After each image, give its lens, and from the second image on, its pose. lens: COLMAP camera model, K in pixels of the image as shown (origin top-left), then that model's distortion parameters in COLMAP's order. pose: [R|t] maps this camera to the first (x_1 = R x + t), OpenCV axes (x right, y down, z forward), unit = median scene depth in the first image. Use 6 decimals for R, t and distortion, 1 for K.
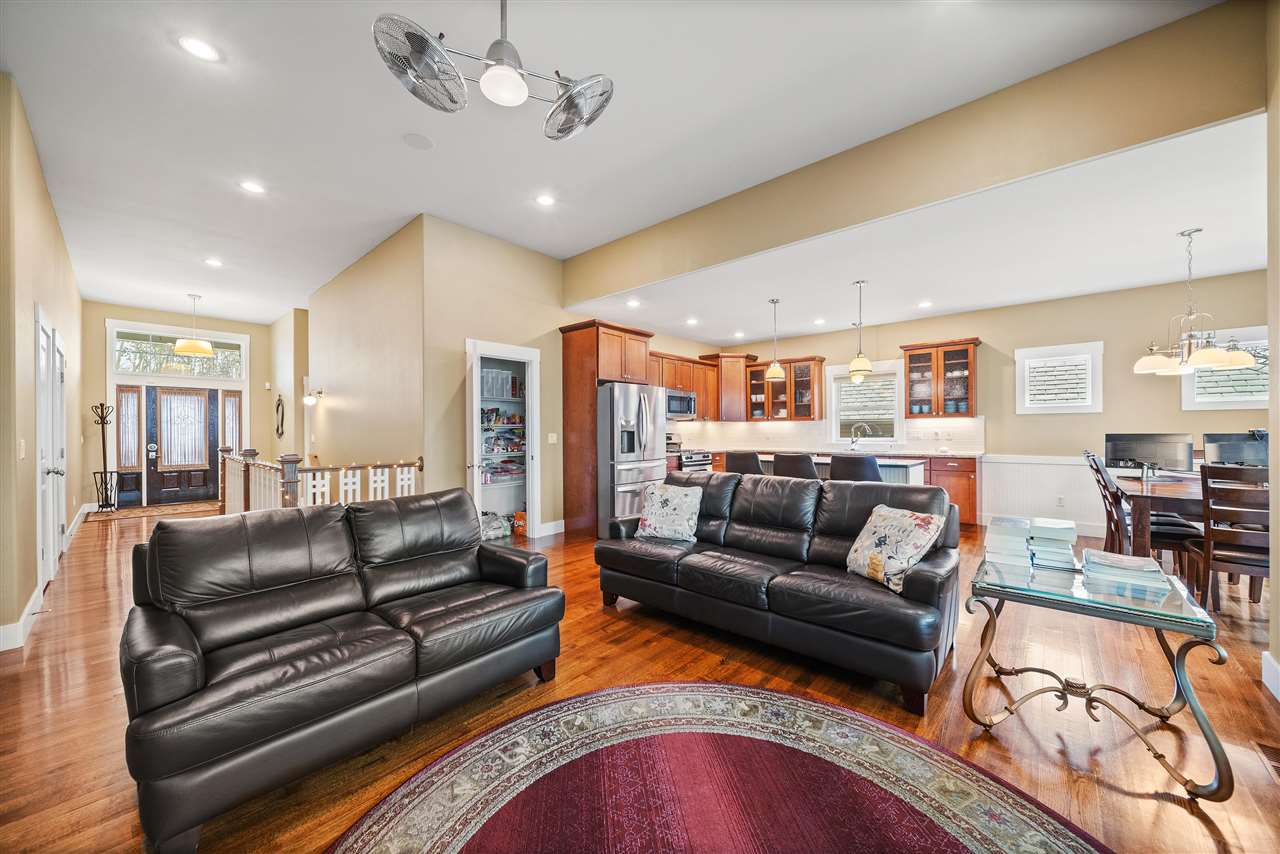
lens RADIAL K [[468.0, 0, 631.6], [0, 468.0, 429.6], [0, 0, 1]] dist [0.000772, -0.001194]
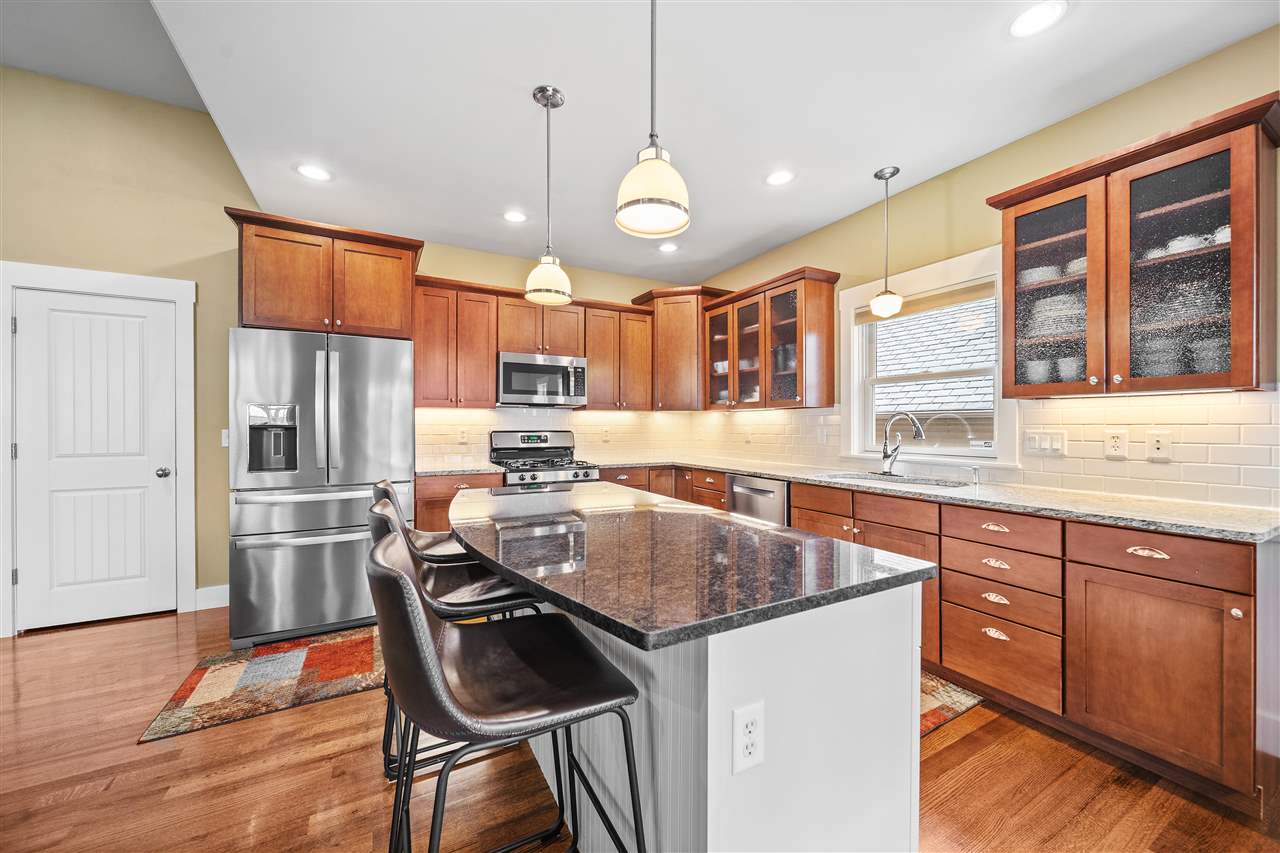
lens RADIAL K [[471.5, 0, 634.3], [0, 471.5, 425.2], [0, 0, 1]] dist [-0.001283, -0.000716]
pose [[0.942063, 0.007909, -0.335342, 0.448022], [-0.006817, 0.999967, 0.004434, -0.002573], [0.335366, -0.001891, 0.942086, 0.575218]]
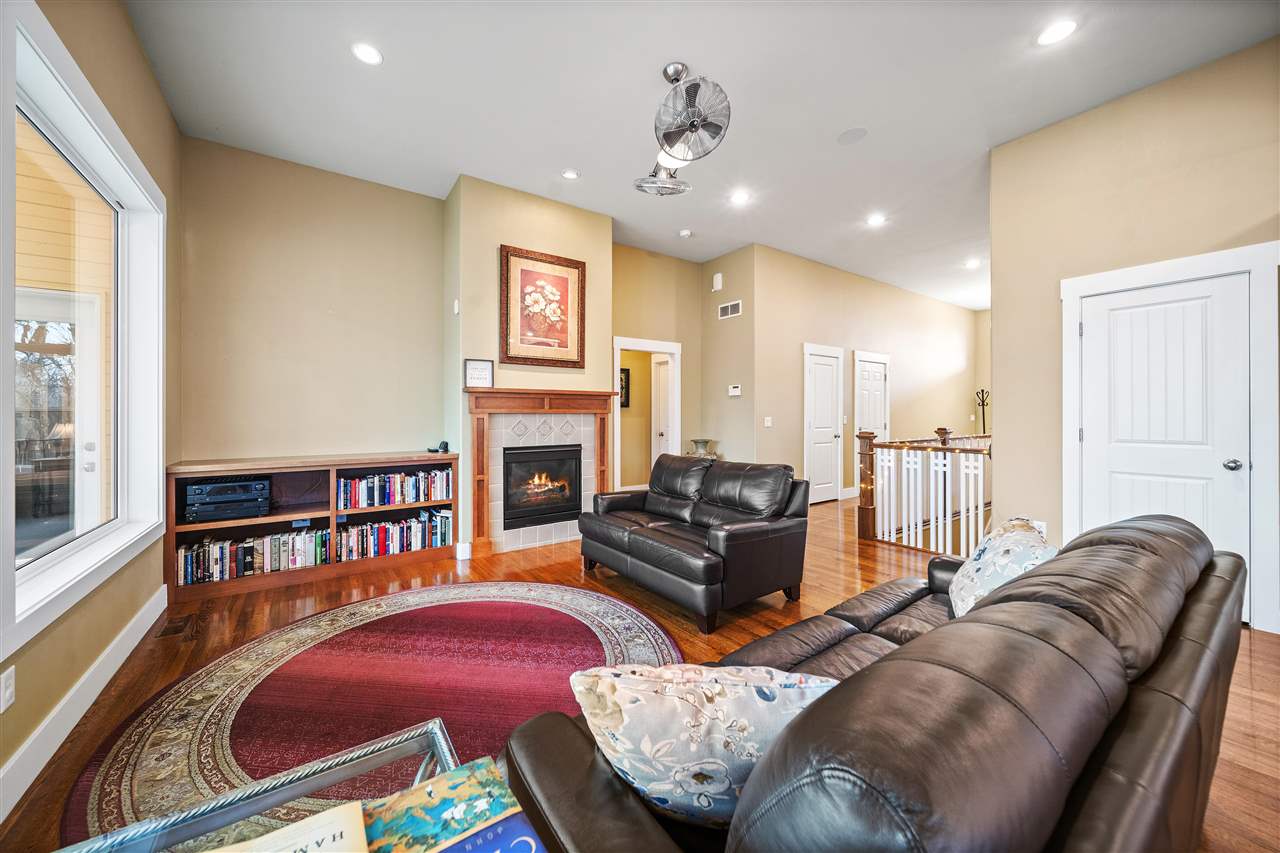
lens RADIAL K [[468.0, 0, 632.5], [0, 468.0, 415.7], [0, 0, 1]] dist [0.000772, -0.001194]
pose [[-0.234409, 0.009009, -0.972096, 0.388218], [0.004999, 0.999955, 0.008061, -0.000707], [0.972125, -0.002970, -0.234444, 0.441874]]
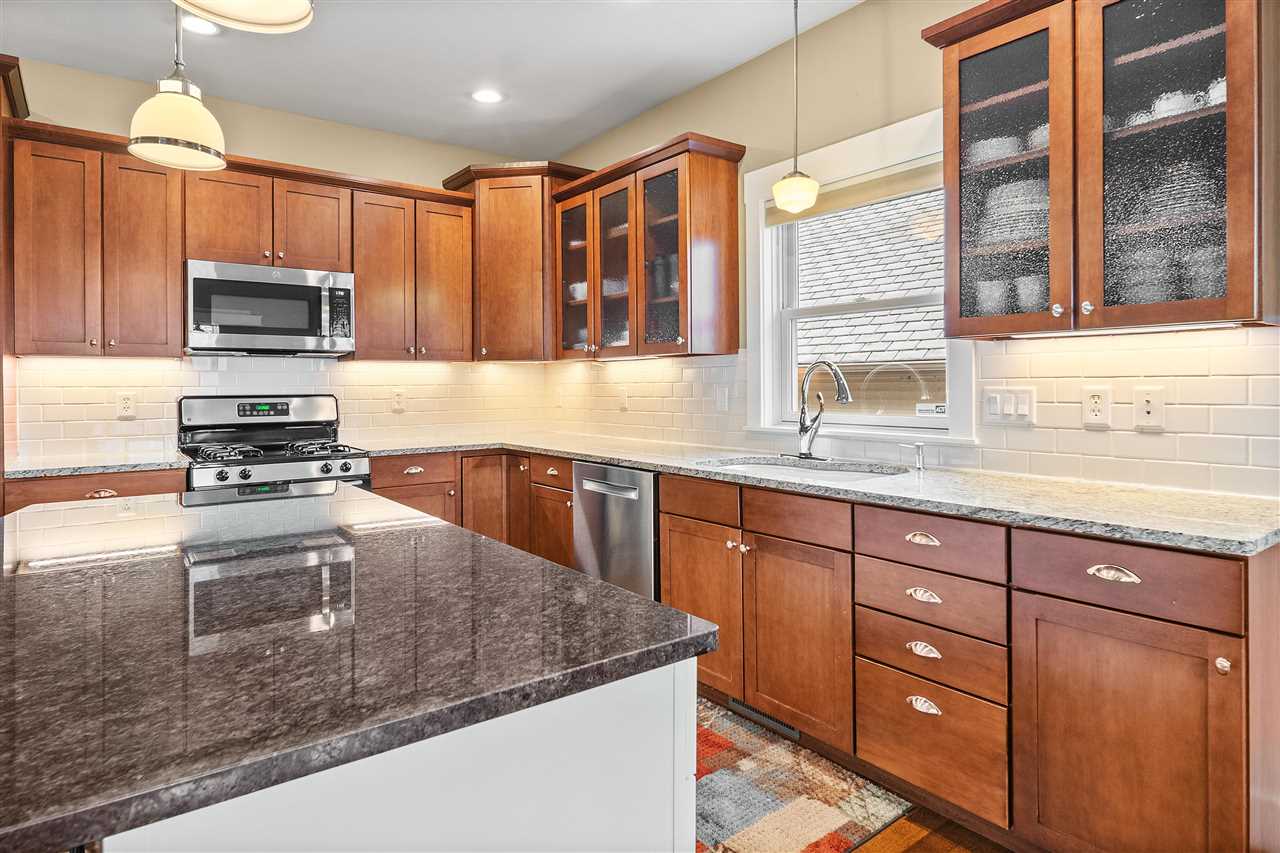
lens RADIAL K [[710.8, 0, 630.9], [0, 710.8, 386.9], [0, 0, 1]] dist [-0.003695, 0.002397]
pose [[0.980442, 0.001127, -0.196807, 0.510416], [0.000235, 0.999976, 0.006898, -0.001754], [0.196810, -0.006810, 0.980418, 0.633162]]
